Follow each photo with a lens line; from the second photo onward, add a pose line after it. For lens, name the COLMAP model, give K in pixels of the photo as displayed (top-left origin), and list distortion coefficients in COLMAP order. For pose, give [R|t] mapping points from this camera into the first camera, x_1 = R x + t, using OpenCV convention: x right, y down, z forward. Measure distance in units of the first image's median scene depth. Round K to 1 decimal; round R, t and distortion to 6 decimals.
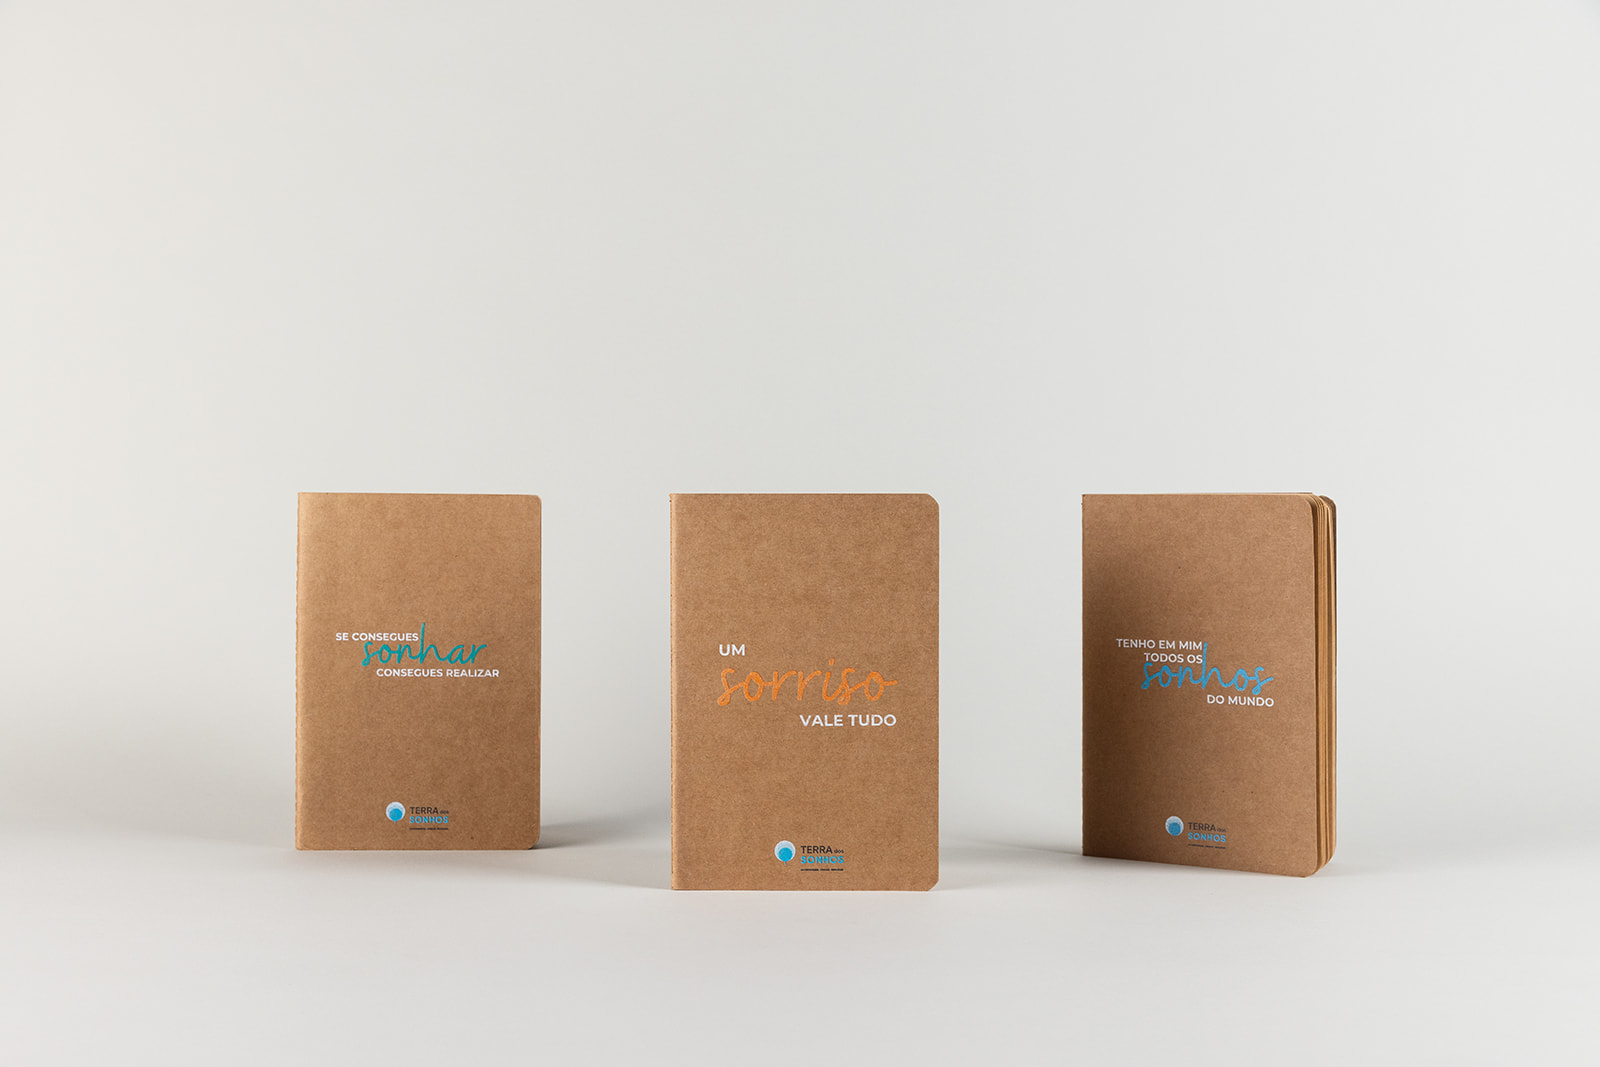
lens RADIAL K [[2305.3, 0, 800.0], [0, 2305.3, 533.5], [0, 0, 1]] dist [-0.287872, -0.010343]
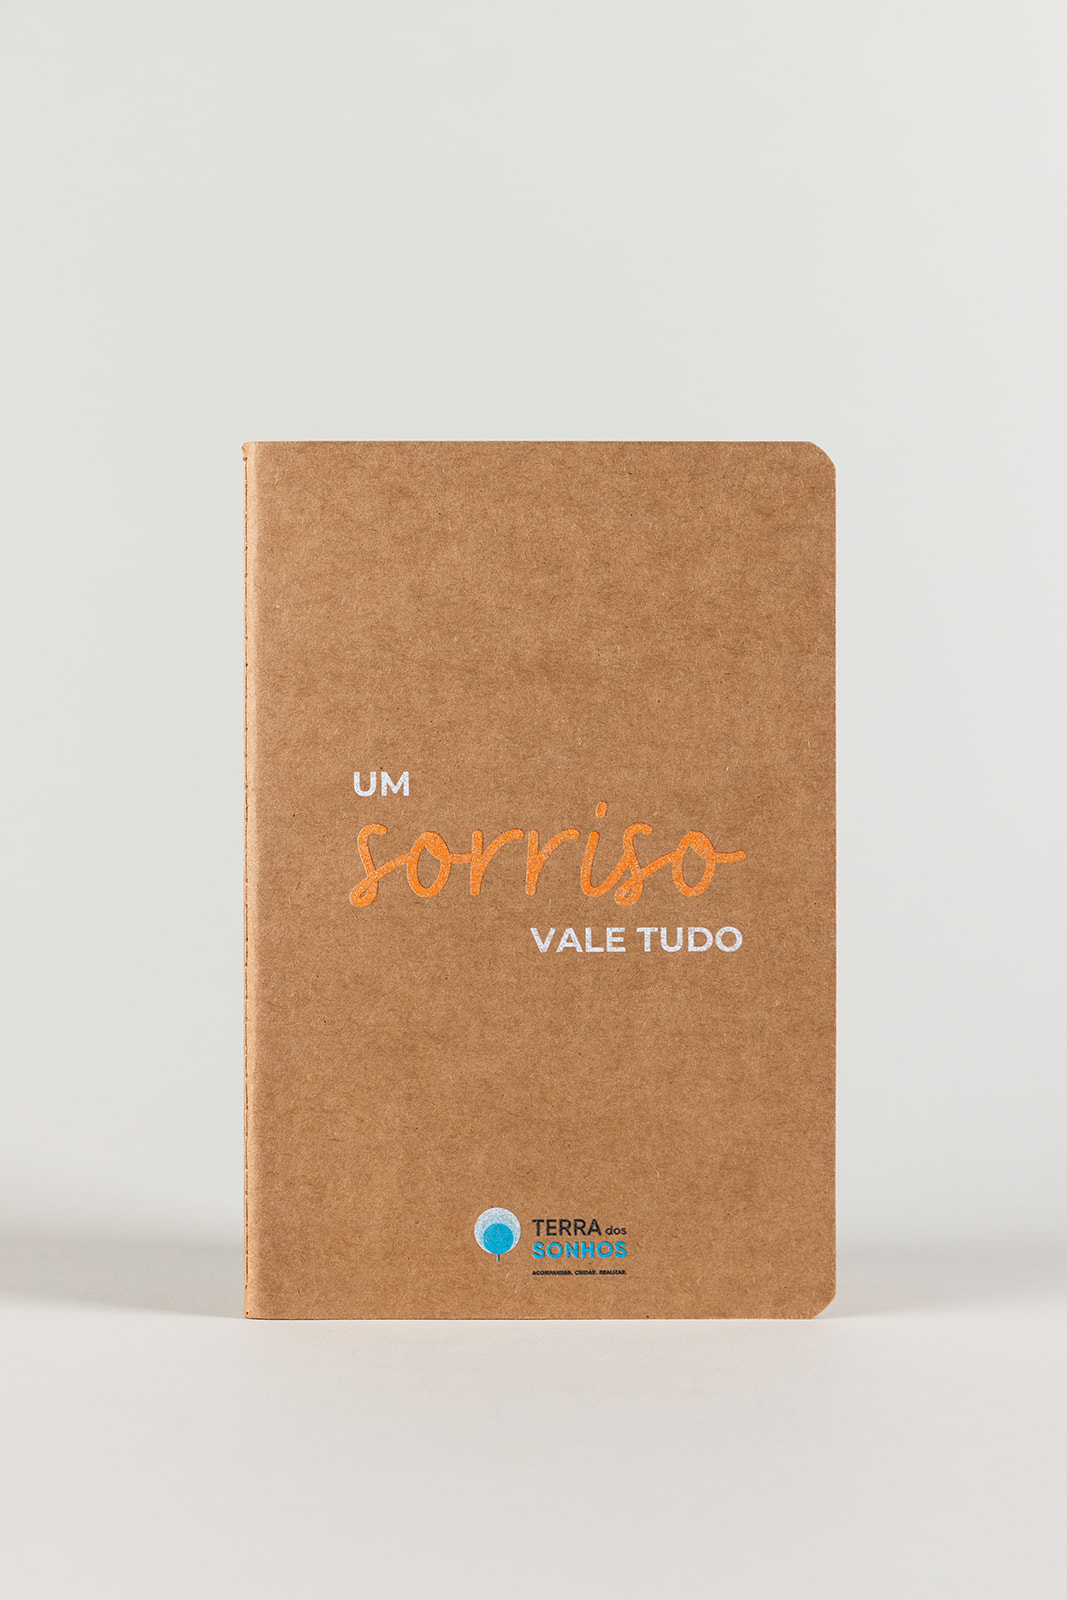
lens RADIAL K [[3075.1, 0, 533.5], [0, 3075.1, 800.0], [0, 0, 1]] dist [-0.051560, -0.075568]
pose [[0.999299, 0.000133, 0.037445, -0.022202], [0.000386, 0.999904, -0.013845, 0.062103], [-0.037443, 0.013849, 0.999203, 0.394126]]
